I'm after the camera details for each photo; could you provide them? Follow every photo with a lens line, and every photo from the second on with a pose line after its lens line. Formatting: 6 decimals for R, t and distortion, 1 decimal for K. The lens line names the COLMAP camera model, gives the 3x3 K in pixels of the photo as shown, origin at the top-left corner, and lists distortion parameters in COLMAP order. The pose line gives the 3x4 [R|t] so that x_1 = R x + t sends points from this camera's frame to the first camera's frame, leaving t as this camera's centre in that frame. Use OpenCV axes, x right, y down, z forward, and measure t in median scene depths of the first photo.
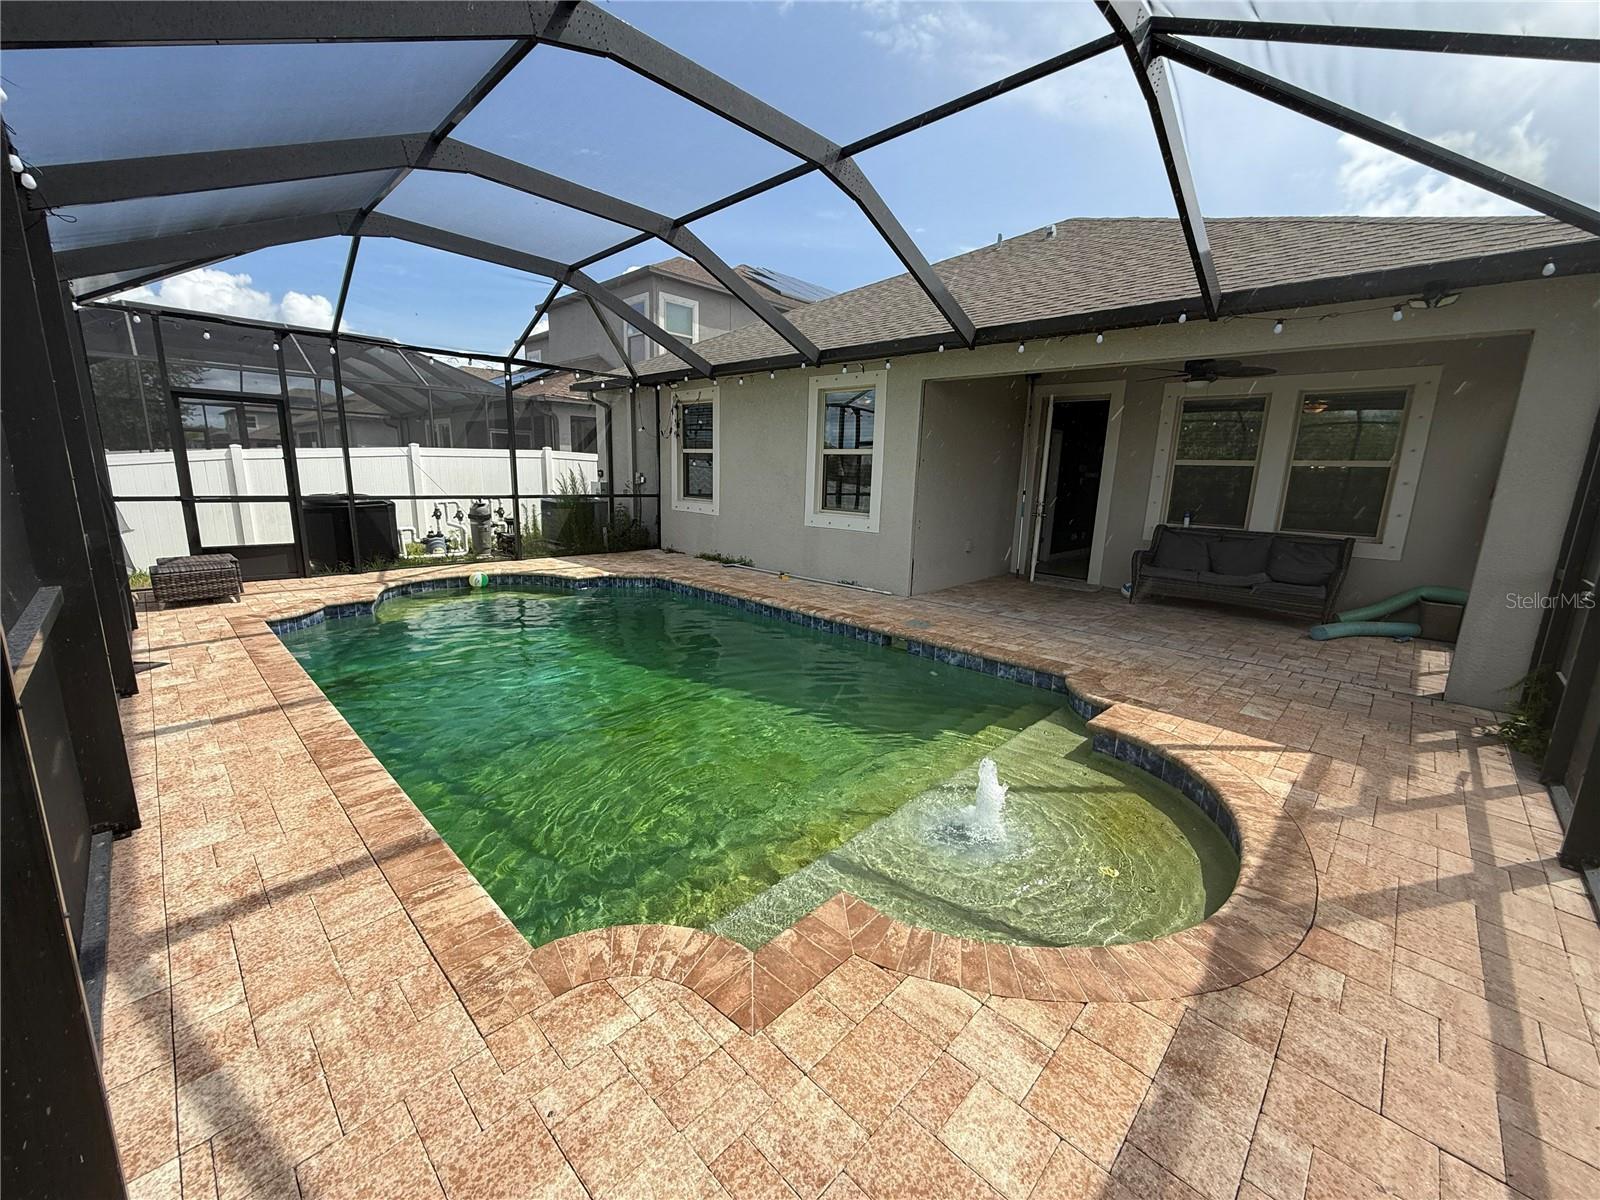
lens RADIAL K [[637.8, 0, 792.2], [0, 637.8, 595.9], [0, 0, 1]] dist [0.001396, 0.000385]
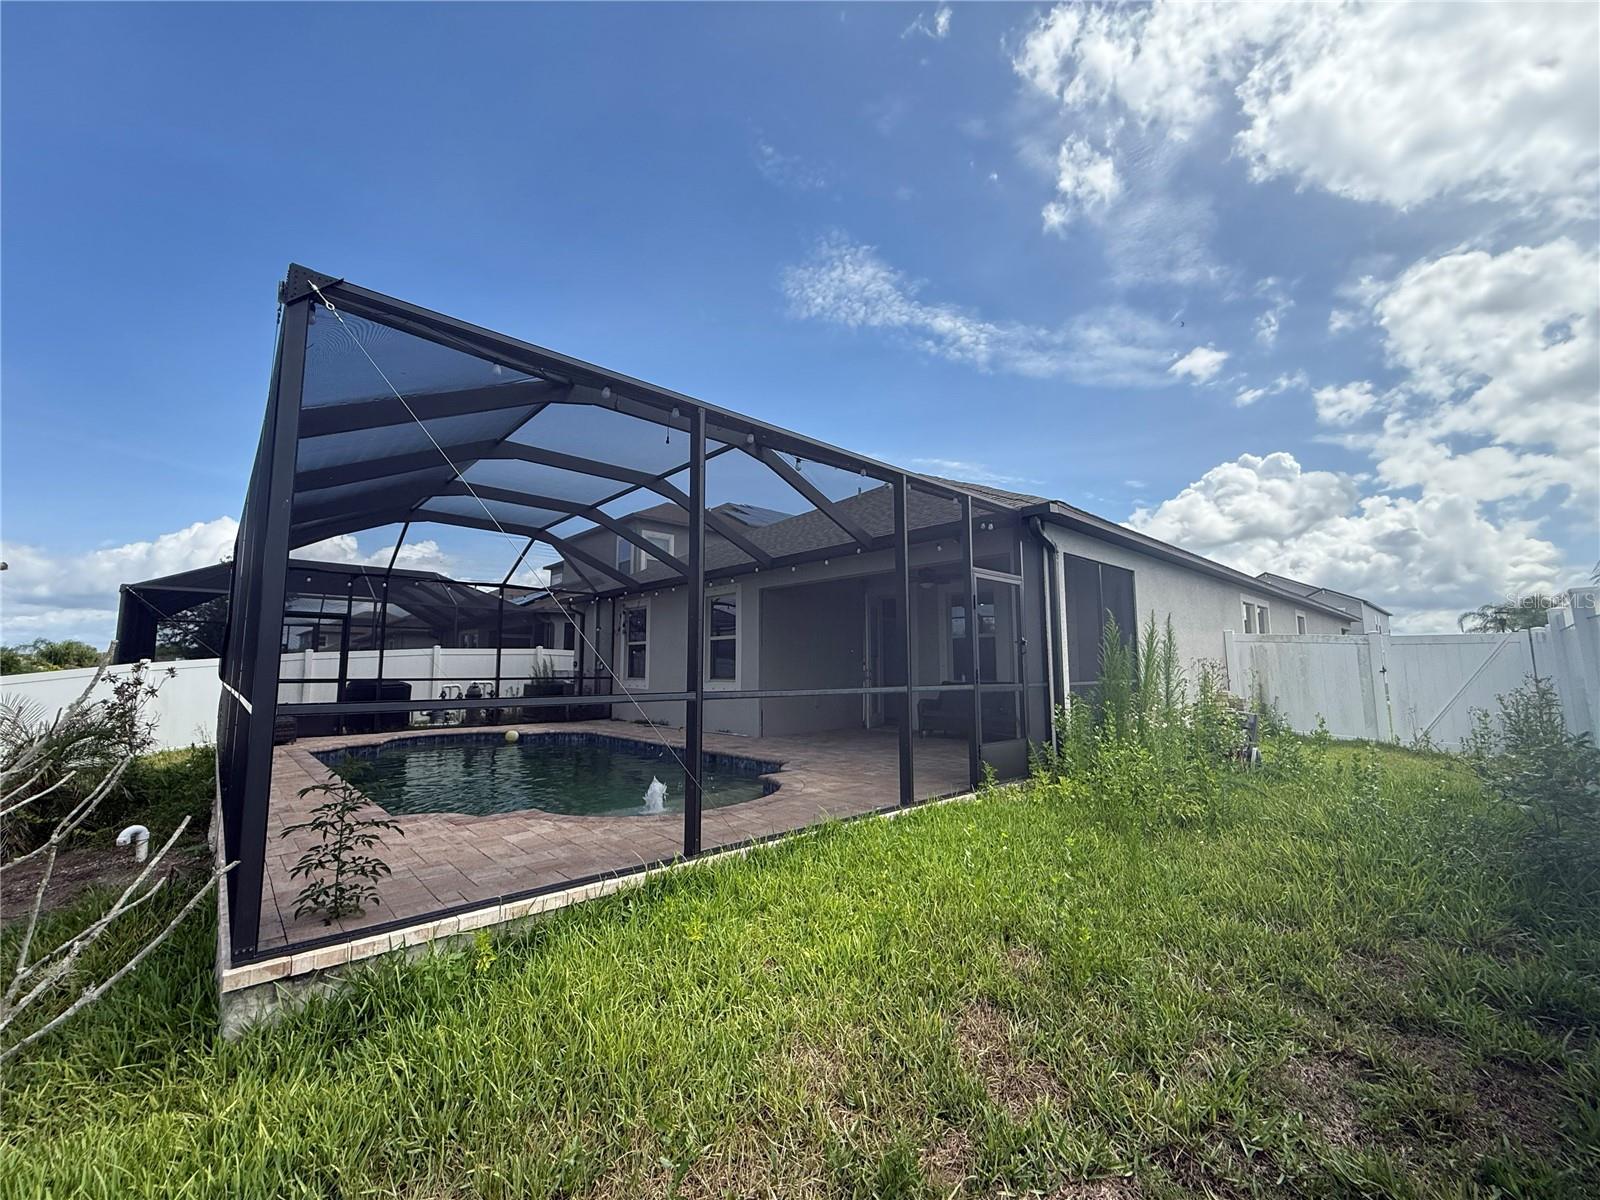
lens RADIAL K [[637.8, 0, 796.9], [0, 637.8, 601.9], [0, 0, 1]] dist [0.001396, 0.000385]
pose [[0.998551, -0.036302, -0.039714, 0.257575], [0.022769, 0.953855, -0.299403, 0.107421], [0.048750, 0.298066, 0.953300, -0.314180]]
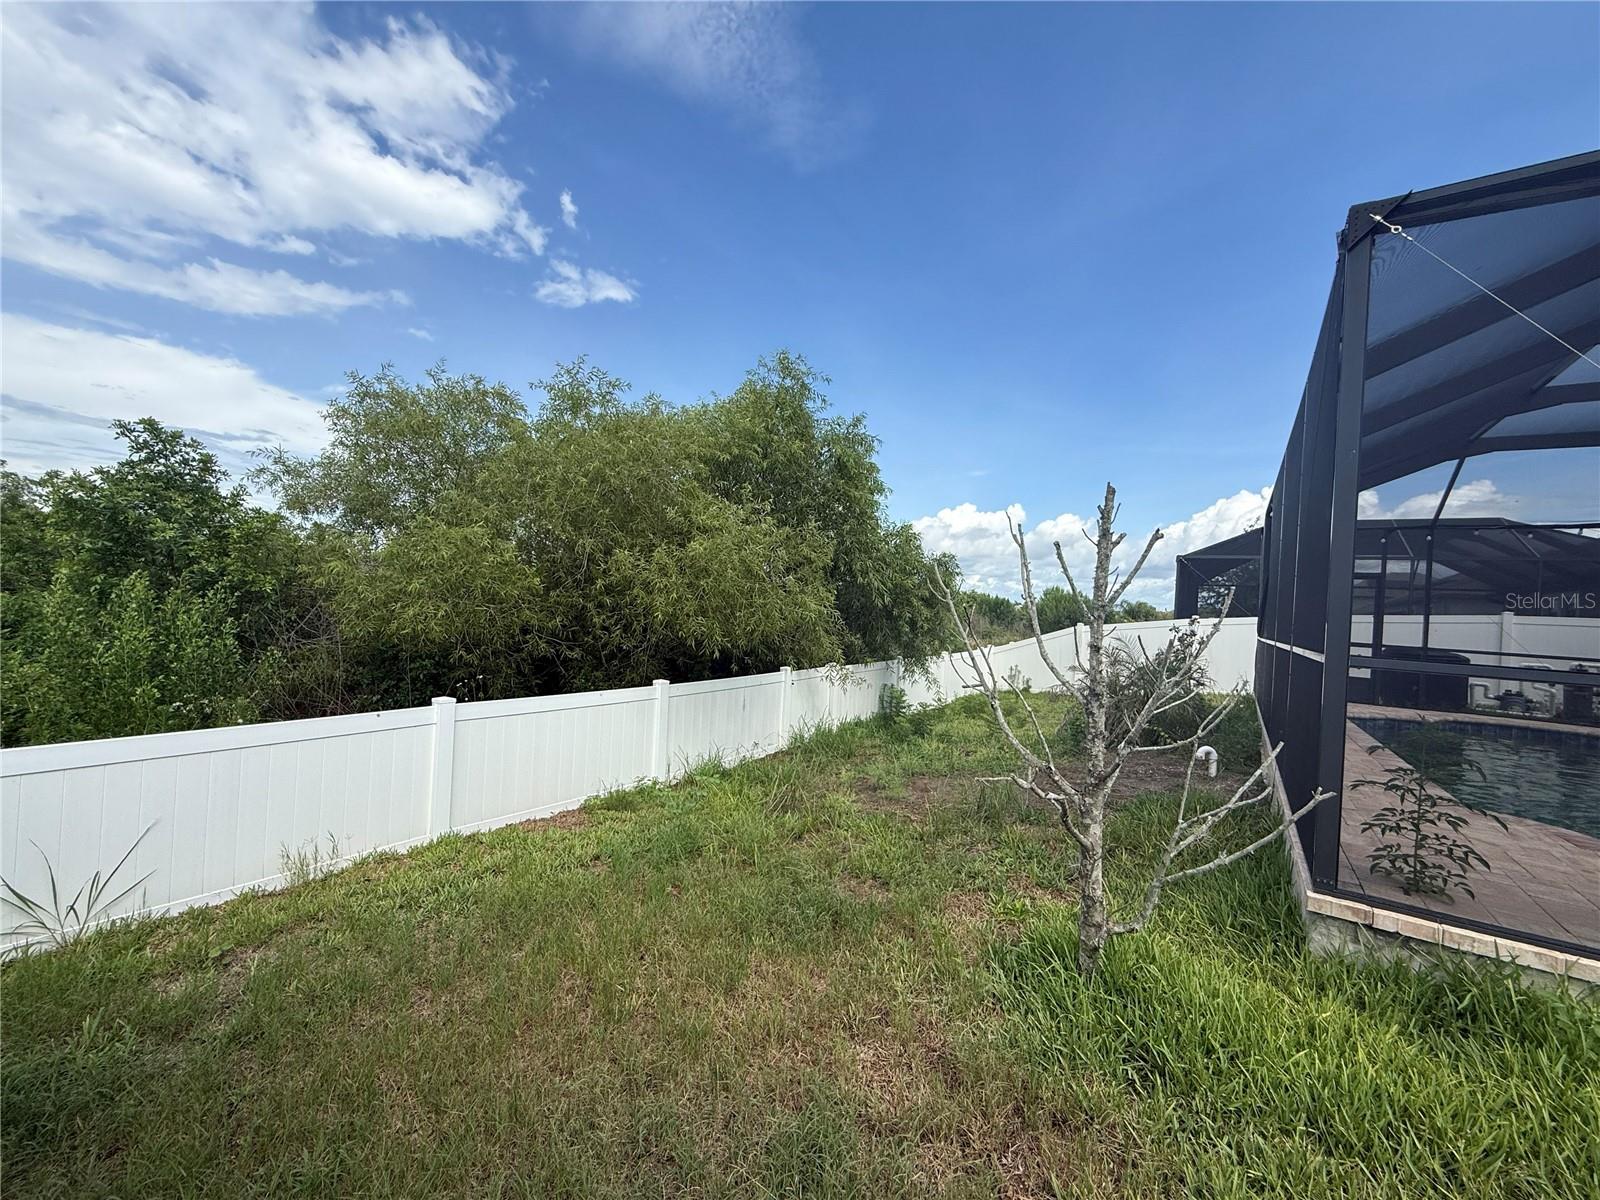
lens RADIAL K [[637.8, 0, 793.7], [0, 637.8, 602.7], [0, 0, 1]] dist [0.001396, 0.000385]
pose [[0.184555, -0.020499, -0.982608, 0.250877], [-0.246646, 0.966822, -0.066495, 0.118011], [0.951370, 0.254628, 0.173376, -0.334001]]
